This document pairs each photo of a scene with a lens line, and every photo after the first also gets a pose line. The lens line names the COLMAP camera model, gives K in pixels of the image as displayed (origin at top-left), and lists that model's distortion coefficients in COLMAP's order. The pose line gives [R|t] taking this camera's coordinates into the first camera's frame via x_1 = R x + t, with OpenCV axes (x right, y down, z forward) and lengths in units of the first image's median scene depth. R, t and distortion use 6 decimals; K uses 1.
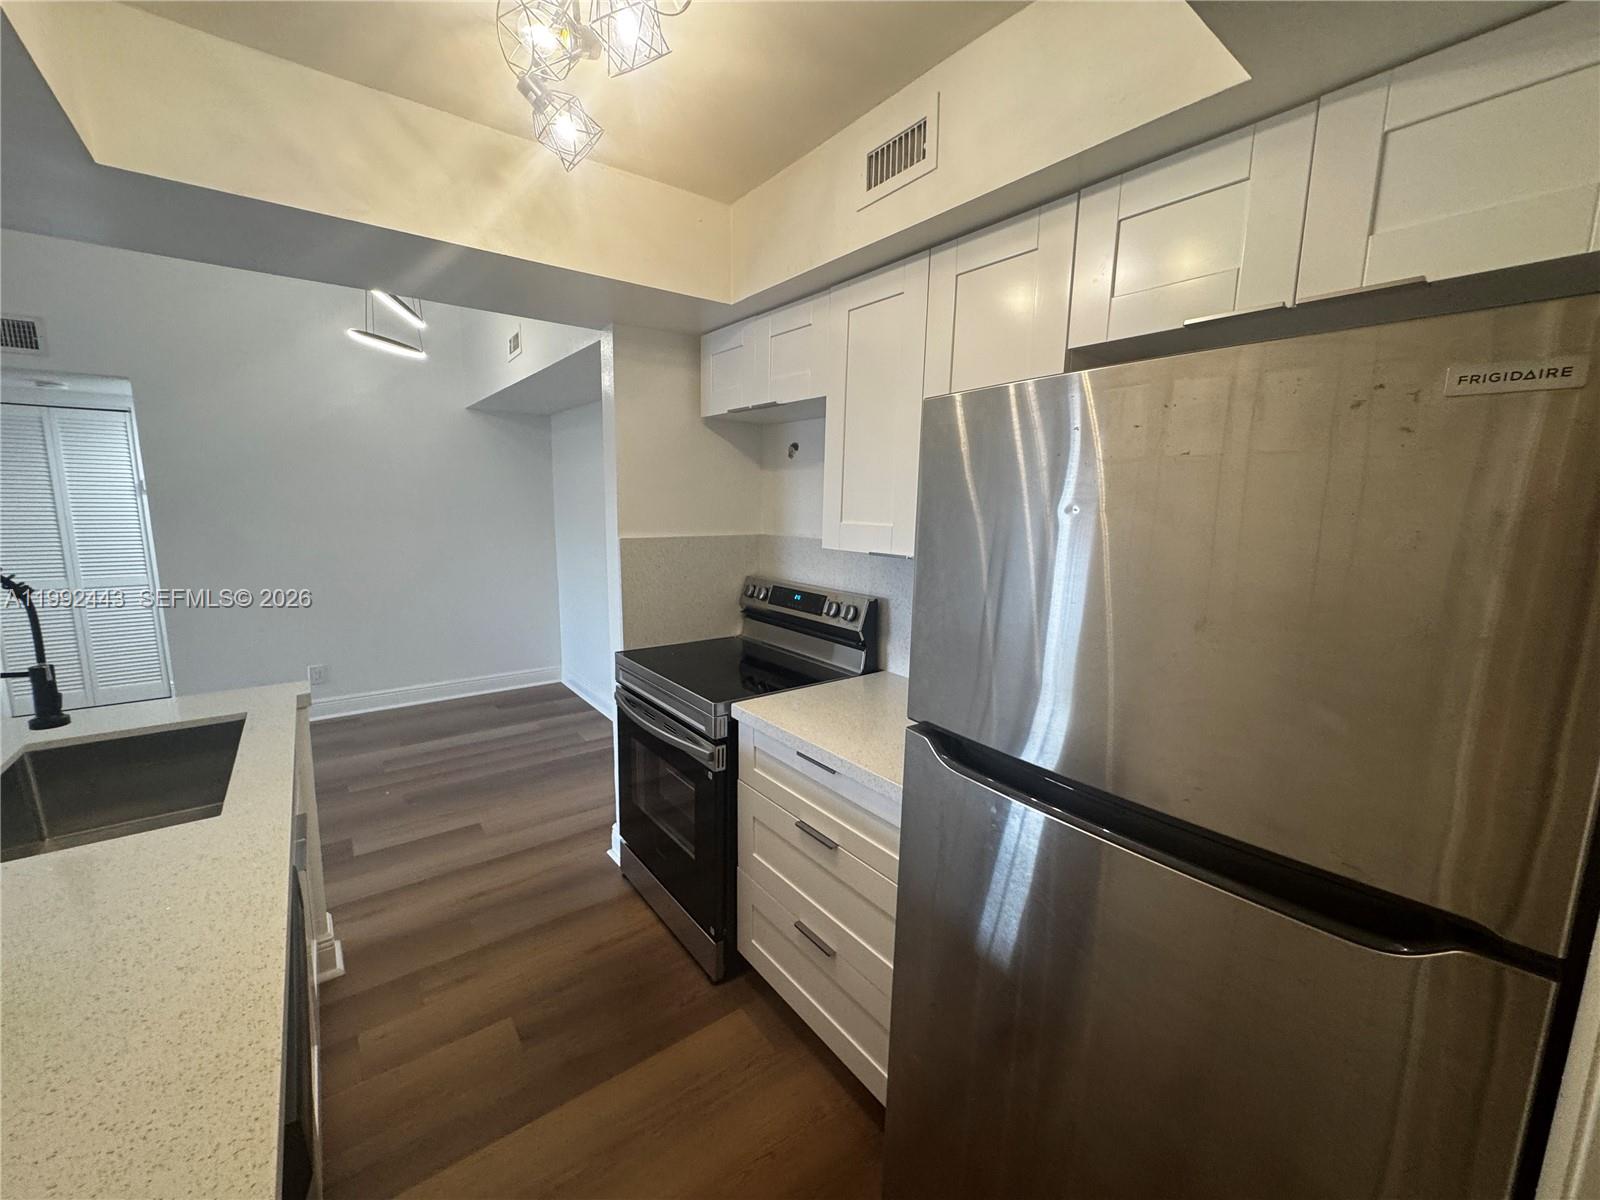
lens RADIAL K [[647.2, 0, 802.0], [0, 647.2, 595.5], [0, 0, 1]] dist [-0.002279, -0.000390]
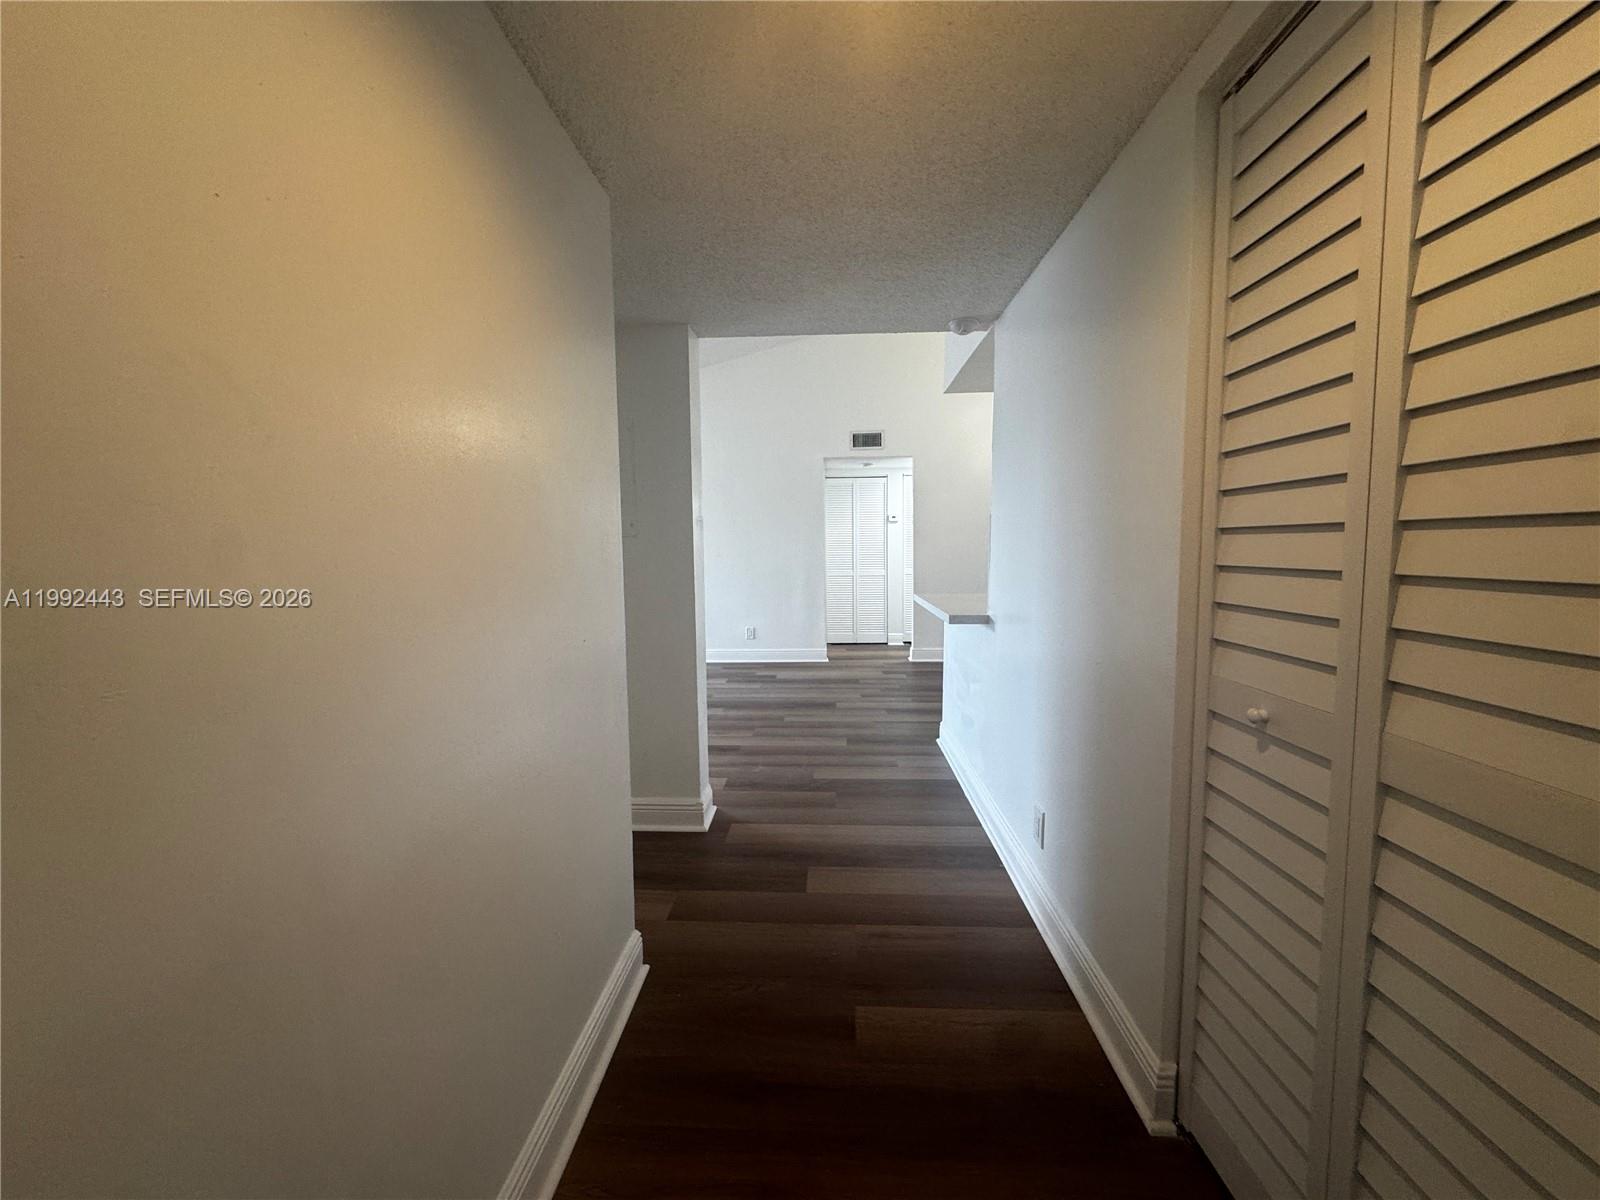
lens RADIAL K [[638.1, 0, 802.4], [0, 638.1, 598.9], [0, 0, 1]] dist [-0.000558, 0.000079]
pose [[0.770054, 0.031210, -0.637214, -0.114810], [-0.077091, 0.996036, -0.044378, 0.163605], [0.633303, 0.083297, 0.769408, -0.535569]]
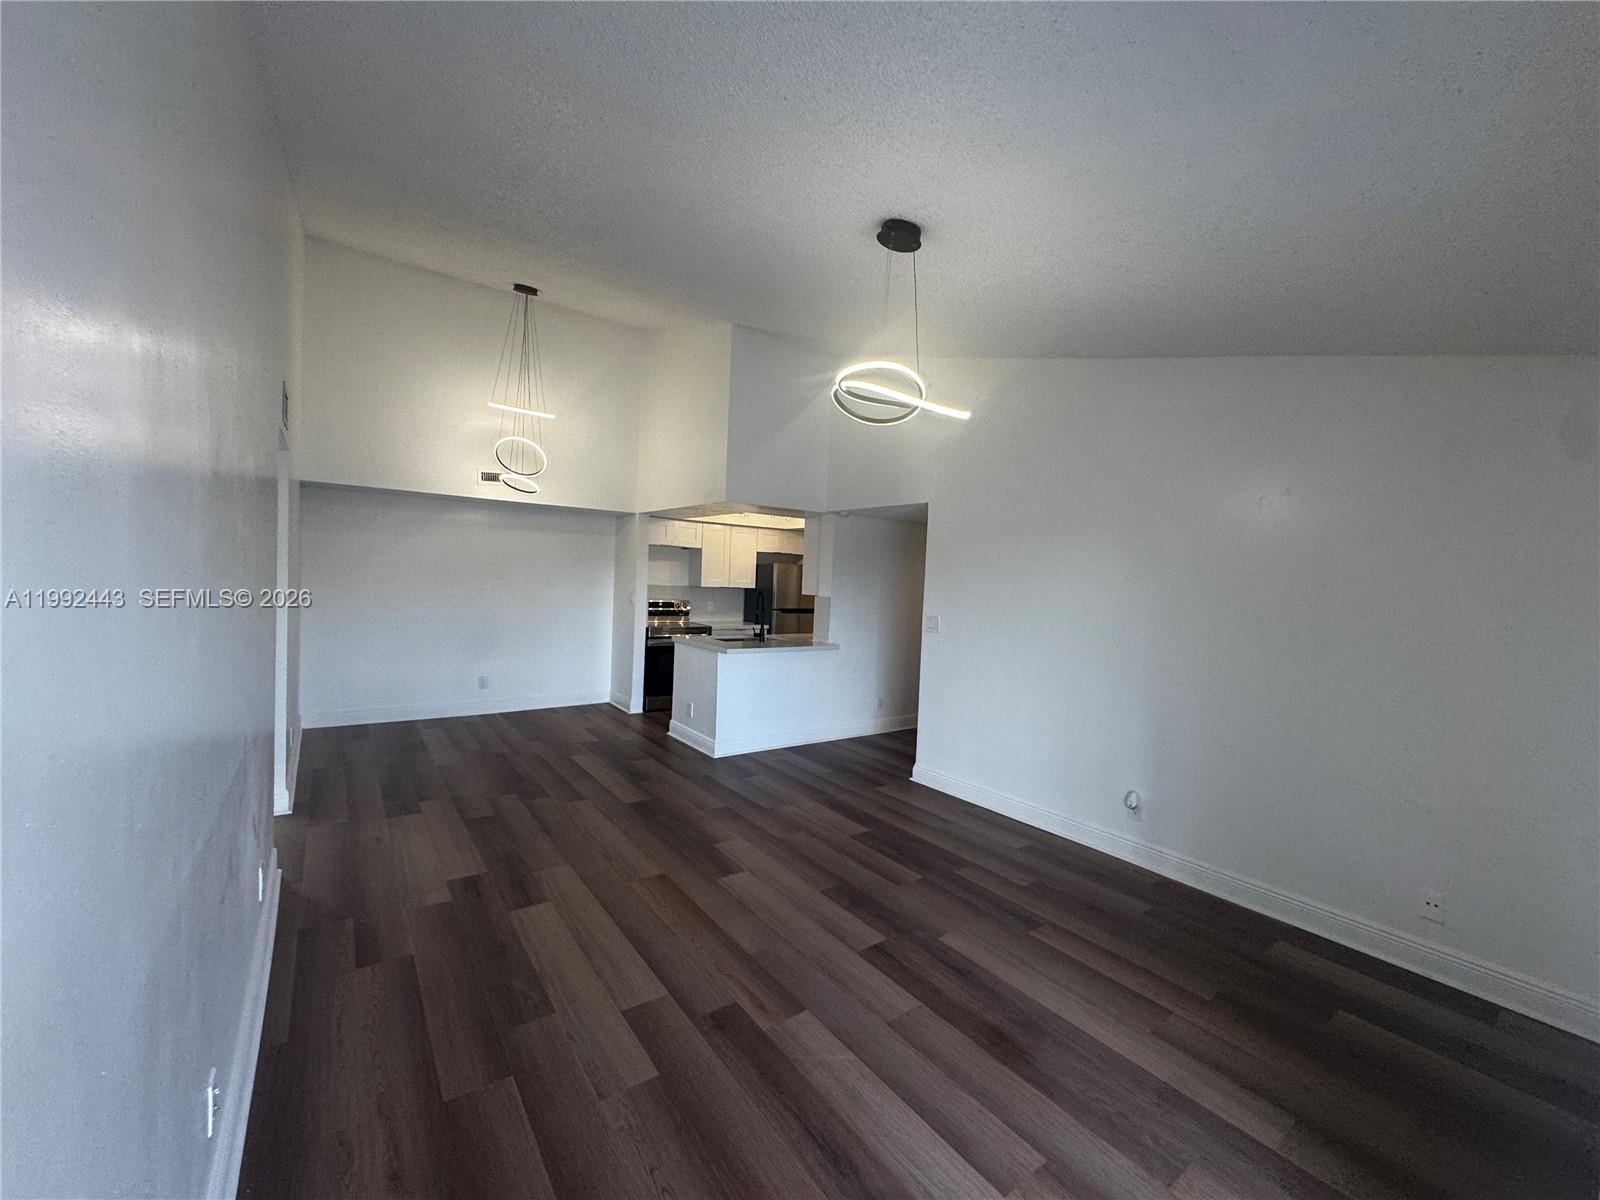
lens RADIAL K [[638.1, 0, 802.4], [0, 638.1, 598.9], [0, 0, 1]] dist [-0.000558, 0.000079]
pose [[0.012270, -0.046052, 0.998864, -1.975978], [0.110400, 0.992894, 0.044421, -0.053121], [-0.993811, 0.109730, 0.017267, 0.179094]]
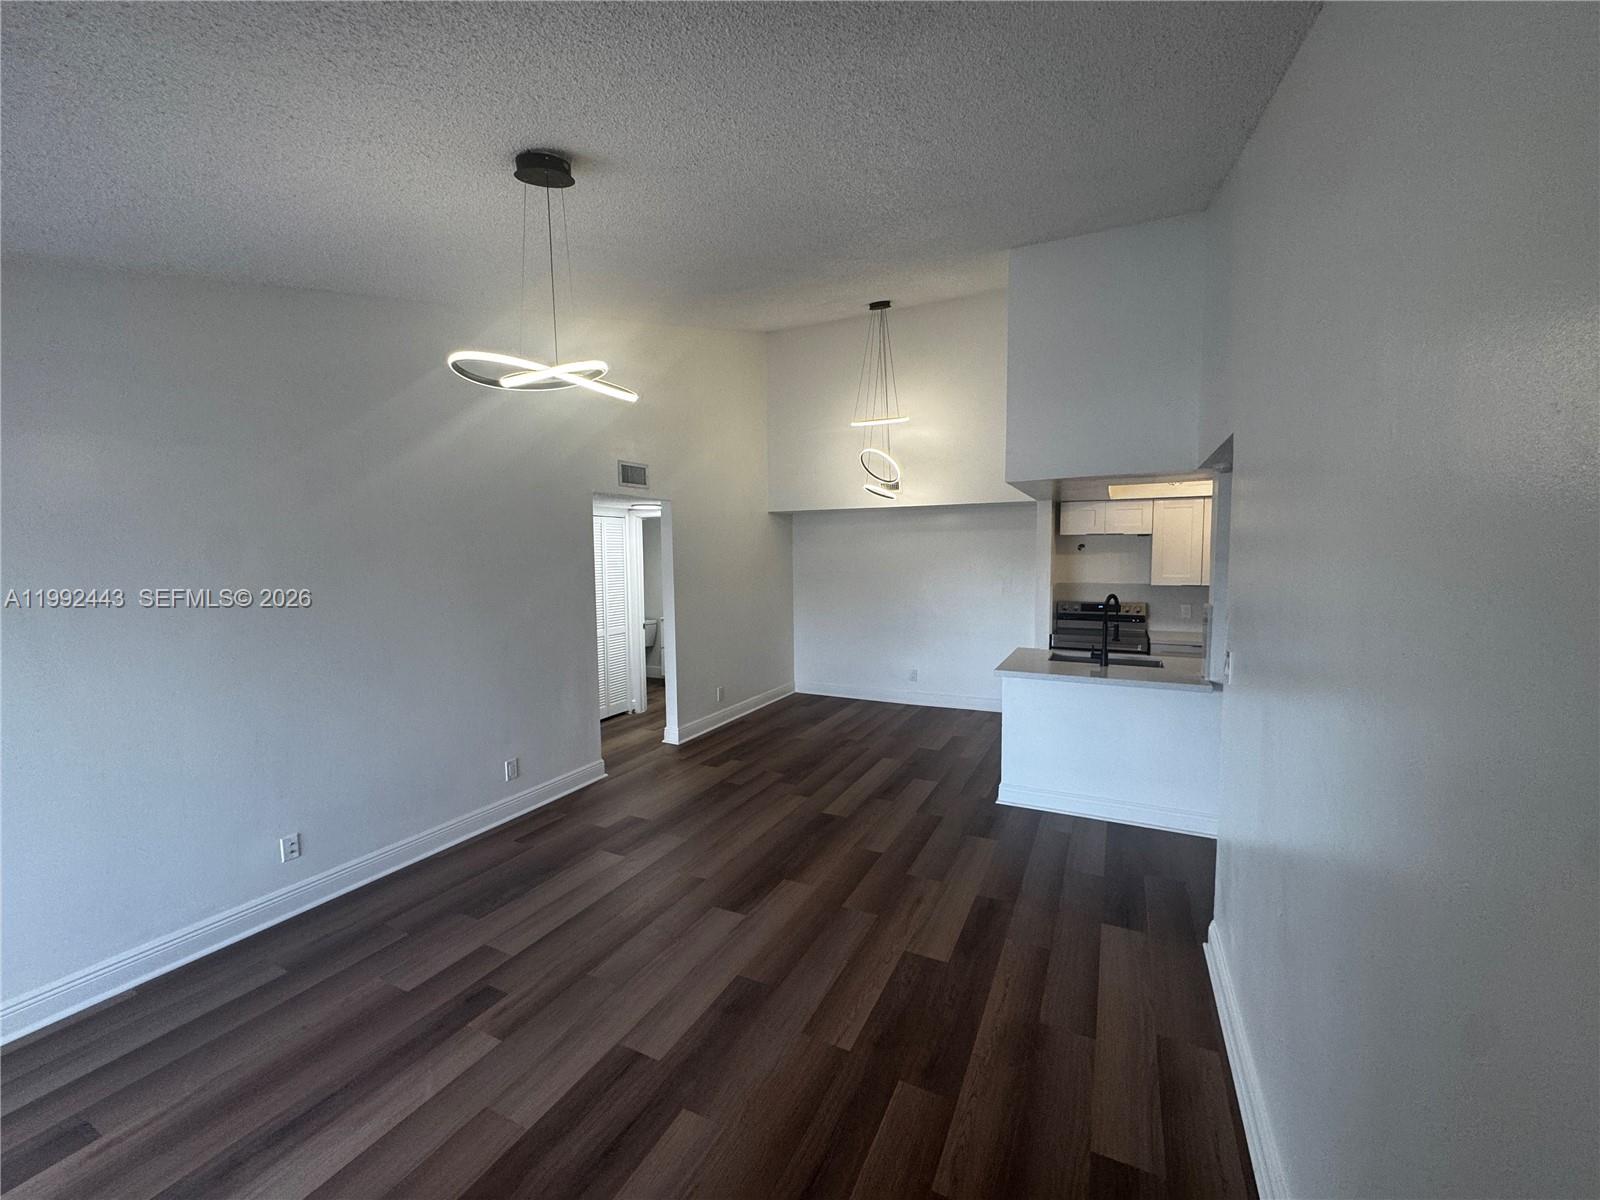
lens RADIAL K [[638.1, 0, 802.4], [0, 638.1, 598.9], [0, 0, 1]] dist [-0.000558, 0.000079]
pose [[0.894378, -0.052444, 0.444227, -1.388463], [0.088426, 0.994234, -0.060654, 0.013769], [-0.438484, 0.093529, 0.893859, -0.452769]]
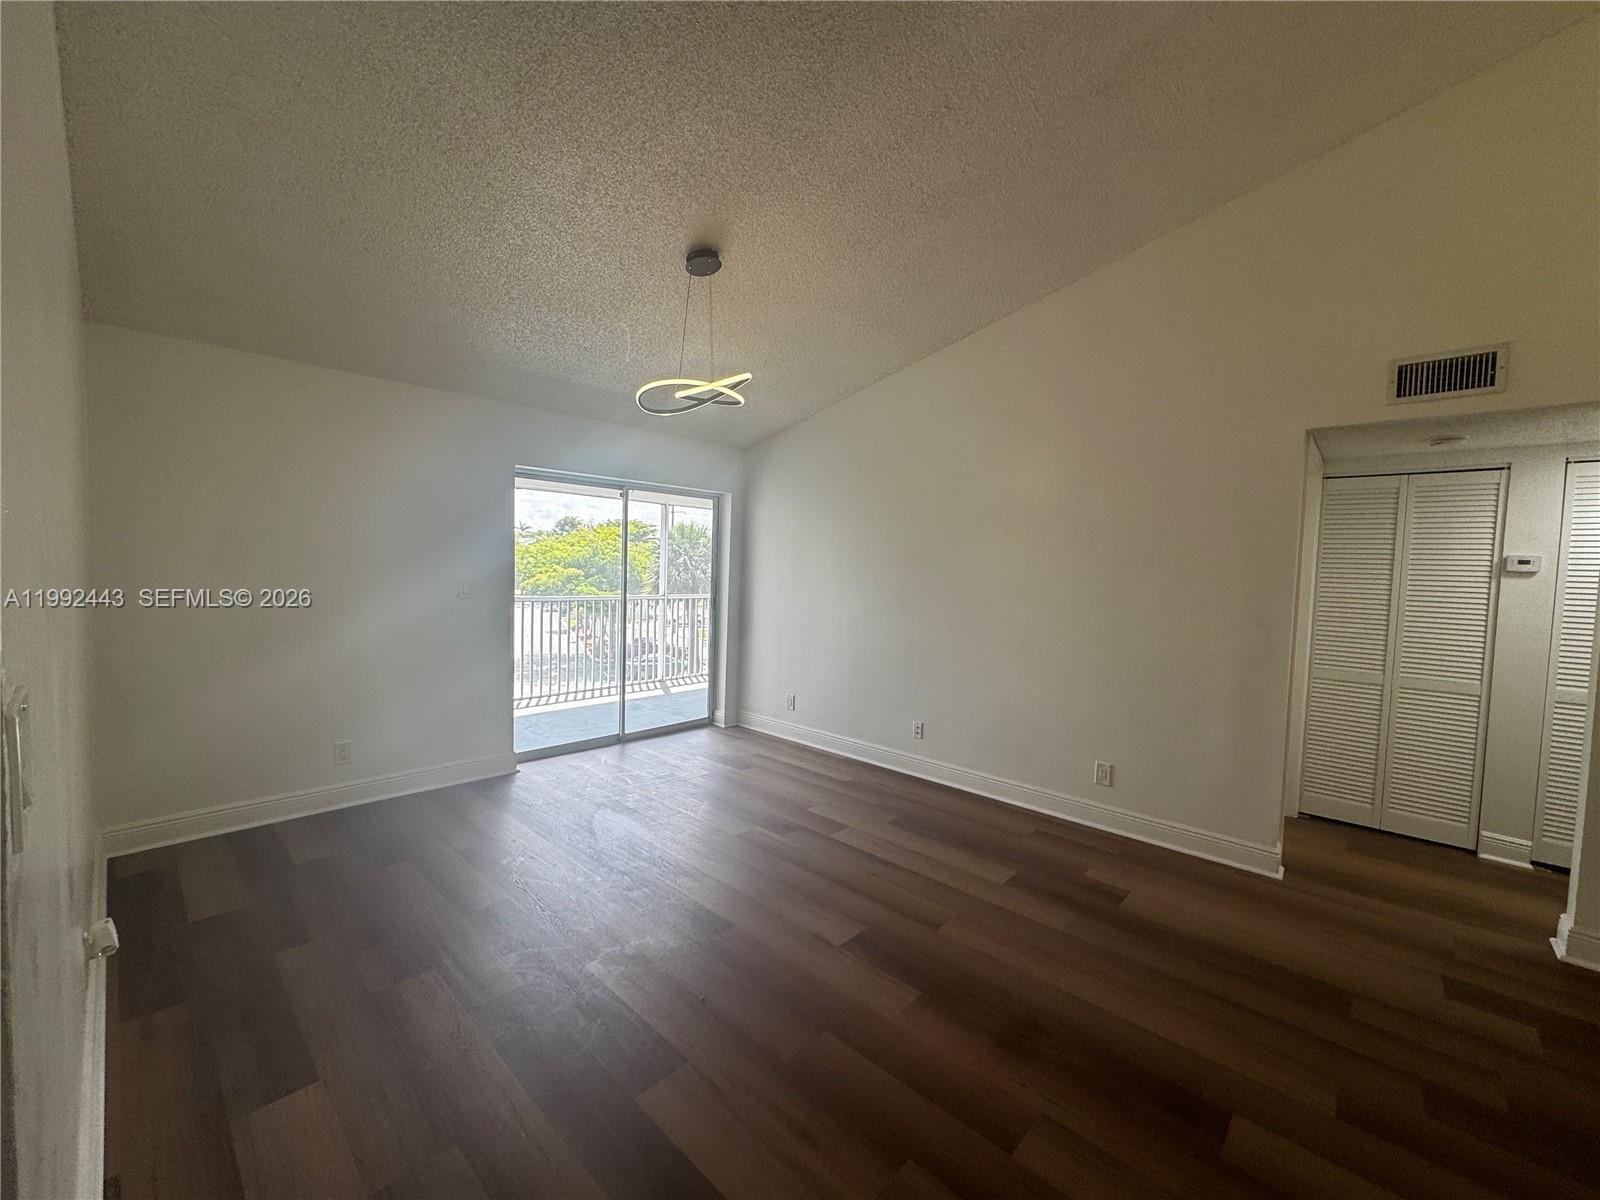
lens RADIAL K [[638.1, 0, 802.4], [0, 638.1, 598.9], [0, 0, 1]] dist [-0.000558, 0.000079]
pose [[0.179142, 0.045053, -0.982791, -0.521118], [-0.177845, 0.983977, 0.012690, 0.003042], [0.967615, 0.172511, 0.184284, 0.099266]]
